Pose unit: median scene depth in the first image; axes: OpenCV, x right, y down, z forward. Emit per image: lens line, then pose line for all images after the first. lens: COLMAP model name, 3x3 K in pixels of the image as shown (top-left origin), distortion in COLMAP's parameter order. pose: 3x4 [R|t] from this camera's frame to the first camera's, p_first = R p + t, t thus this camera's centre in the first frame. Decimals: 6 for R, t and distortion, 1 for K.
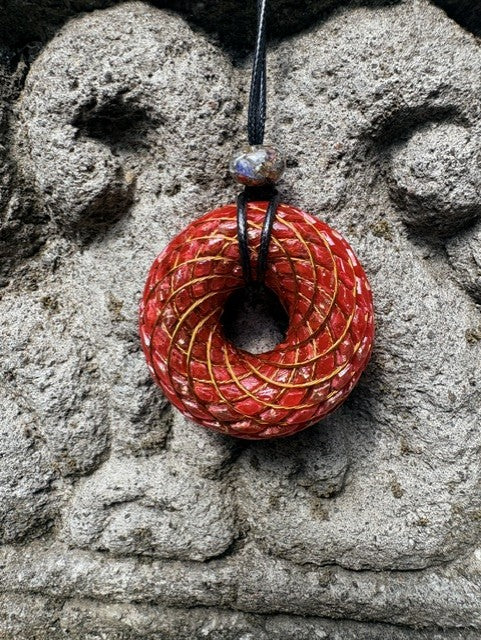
lens RADIAL K [[494.7, 0, 243.5], [0, 494.7, 278.3], [0, 0, 1]] dist [-0.002763, 0.005351]
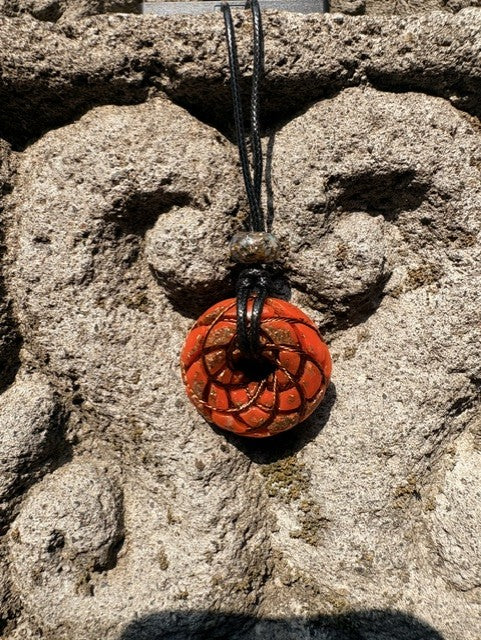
lens RADIAL K [[493.4, 0, 243.9], [0, 493.4, 279.4], [0, 0, 1]] dist [-0.000688, 0.002088]
pose [[0.998695, 0.008864, 0.050298, 0.465903], [-0.002818, 0.992889, -0.119013, -0.021855], [-0.050995, 0.118716, 0.991618, -0.070998]]
